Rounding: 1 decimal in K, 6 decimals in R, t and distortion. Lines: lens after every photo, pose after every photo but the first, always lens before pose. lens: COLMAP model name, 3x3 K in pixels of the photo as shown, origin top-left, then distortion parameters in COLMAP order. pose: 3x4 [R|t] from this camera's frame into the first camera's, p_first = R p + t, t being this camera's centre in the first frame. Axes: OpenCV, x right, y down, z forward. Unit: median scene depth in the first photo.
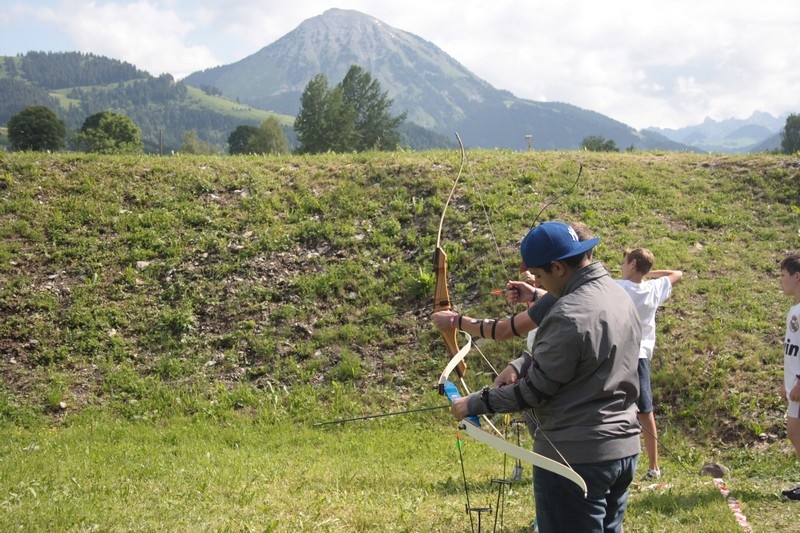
lens RADIAL K [[1268.9, 0, 405.8], [0, 1268.9, 265.9], [0, 0, 1]] dist [0.028557, 0.000000]
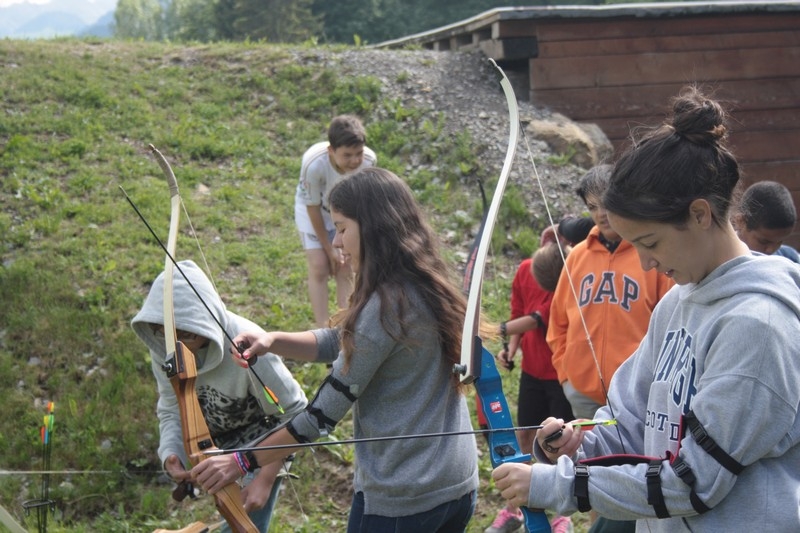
lens RADIAL K [[1953.6, 0, 367.2], [0, 1953.6, 278.3], [0, 0, 1]] dist [0.154415, 0.000000]
pose [[0.910094, -0.048948, 0.411501, -0.086833], [0.039198, 0.998716, 0.032106, 0.000361], [-0.412544, -0.013089, 0.910844, 0.098147]]
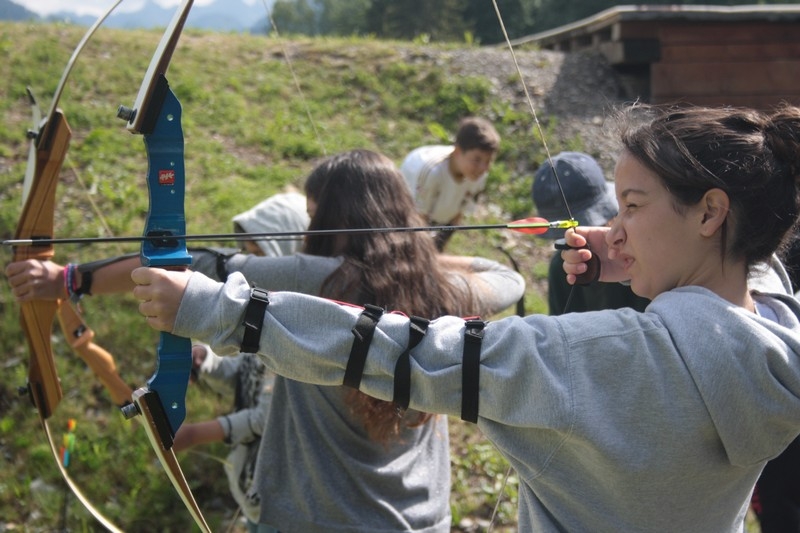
lens RADIAL K [[1953.6, 0, 379.6], [0, 1953.6, 265.3], [0, 0, 1]] dist [0.154415, 0.000000]
pose [[0.937473, -0.011995, 0.347850, -0.040944], [0.005370, 0.999785, 0.020003, 0.000767], [-0.348015, -0.016884, 0.937337, 0.145011]]
